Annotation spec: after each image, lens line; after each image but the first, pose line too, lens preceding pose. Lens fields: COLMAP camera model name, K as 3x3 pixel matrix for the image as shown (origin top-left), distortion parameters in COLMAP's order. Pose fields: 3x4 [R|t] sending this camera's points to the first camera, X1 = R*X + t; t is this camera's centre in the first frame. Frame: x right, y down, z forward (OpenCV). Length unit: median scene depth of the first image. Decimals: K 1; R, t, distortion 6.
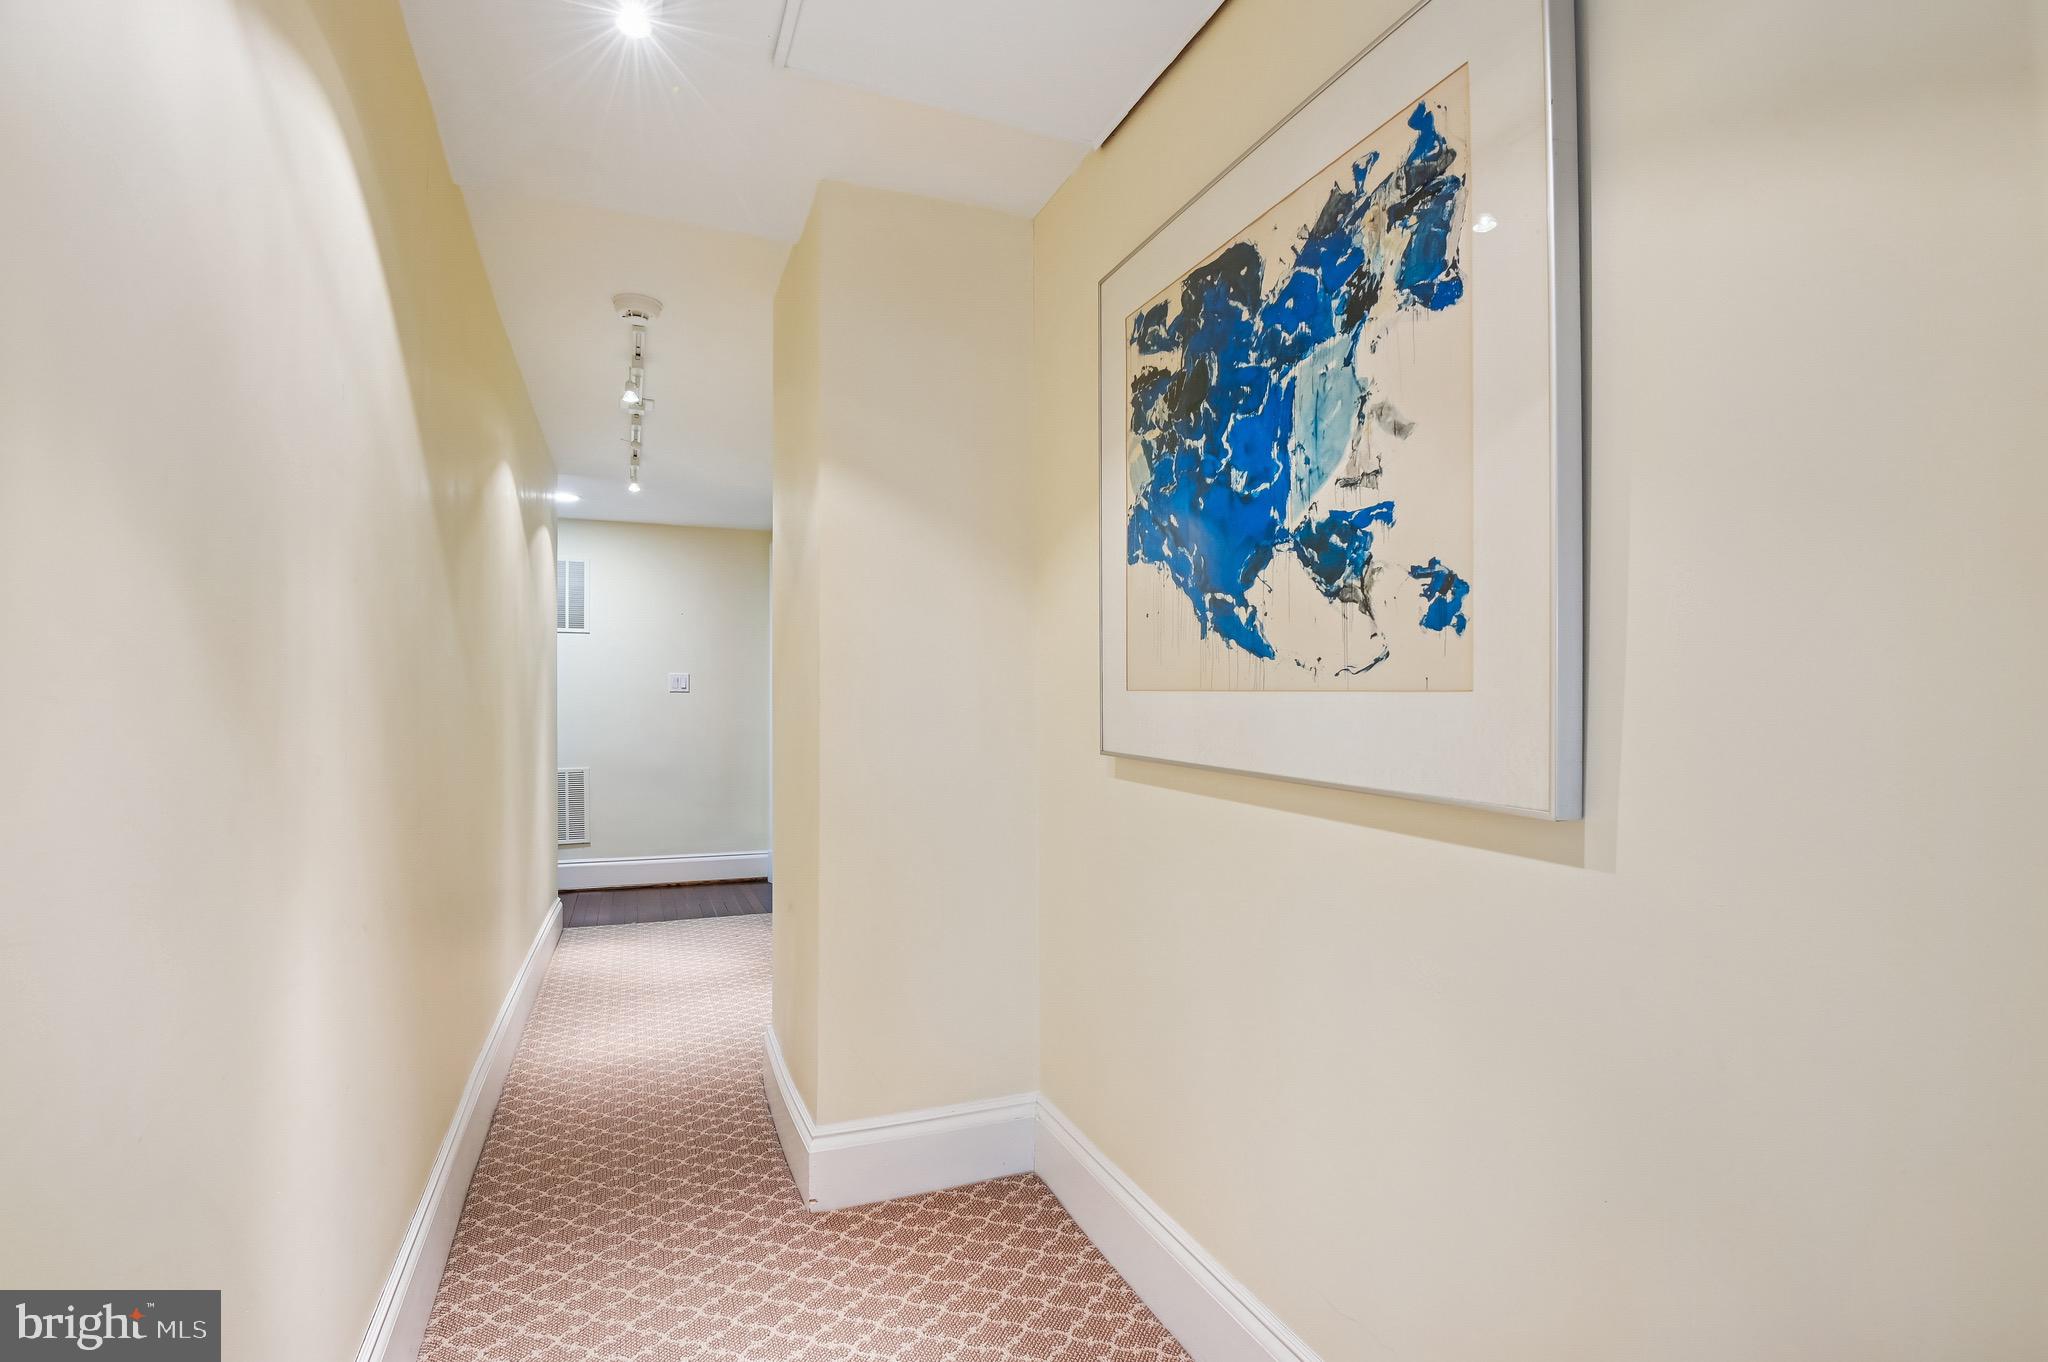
lens RADIAL K [[959.0, 0, 1023.1], [0, 959.0, 689.1], [0, 0, 1]] dist [-0.033798, -0.000491]
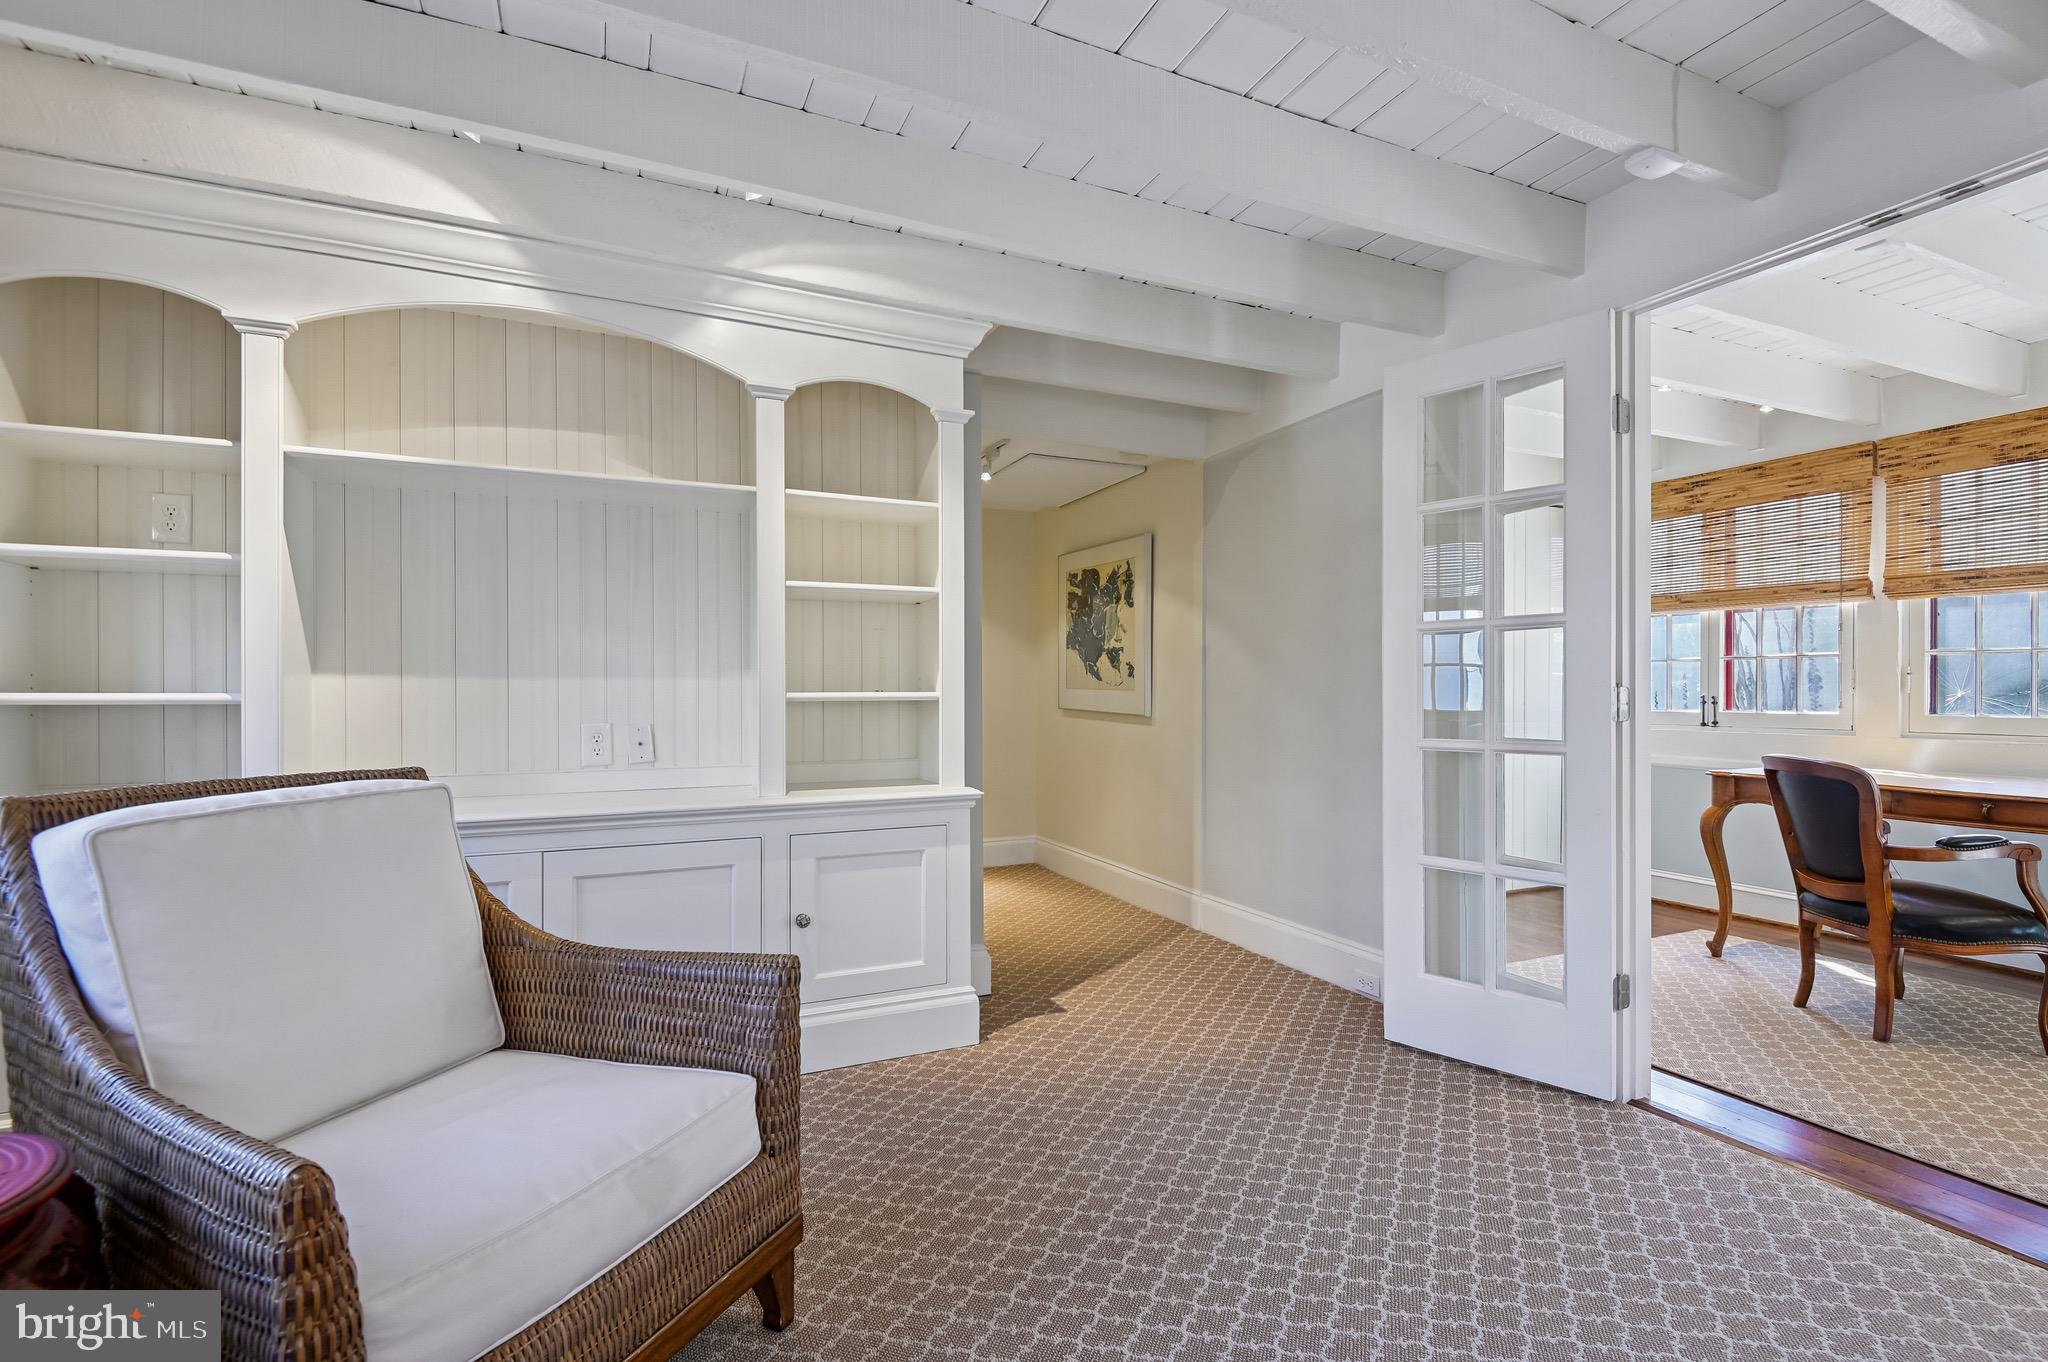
lens RADIAL K [[959.0, 0, 1027.4], [0, 959.0, 683.9], [0, 0, 1]] dist [-0.033798, -0.000491]
pose [[0.999376, 0.000861, 0.035312, -0.176091], [-0.001358, 0.999900, 0.014055, -0.076360], [-0.035297, -0.014094, 0.999277, -2.883665]]
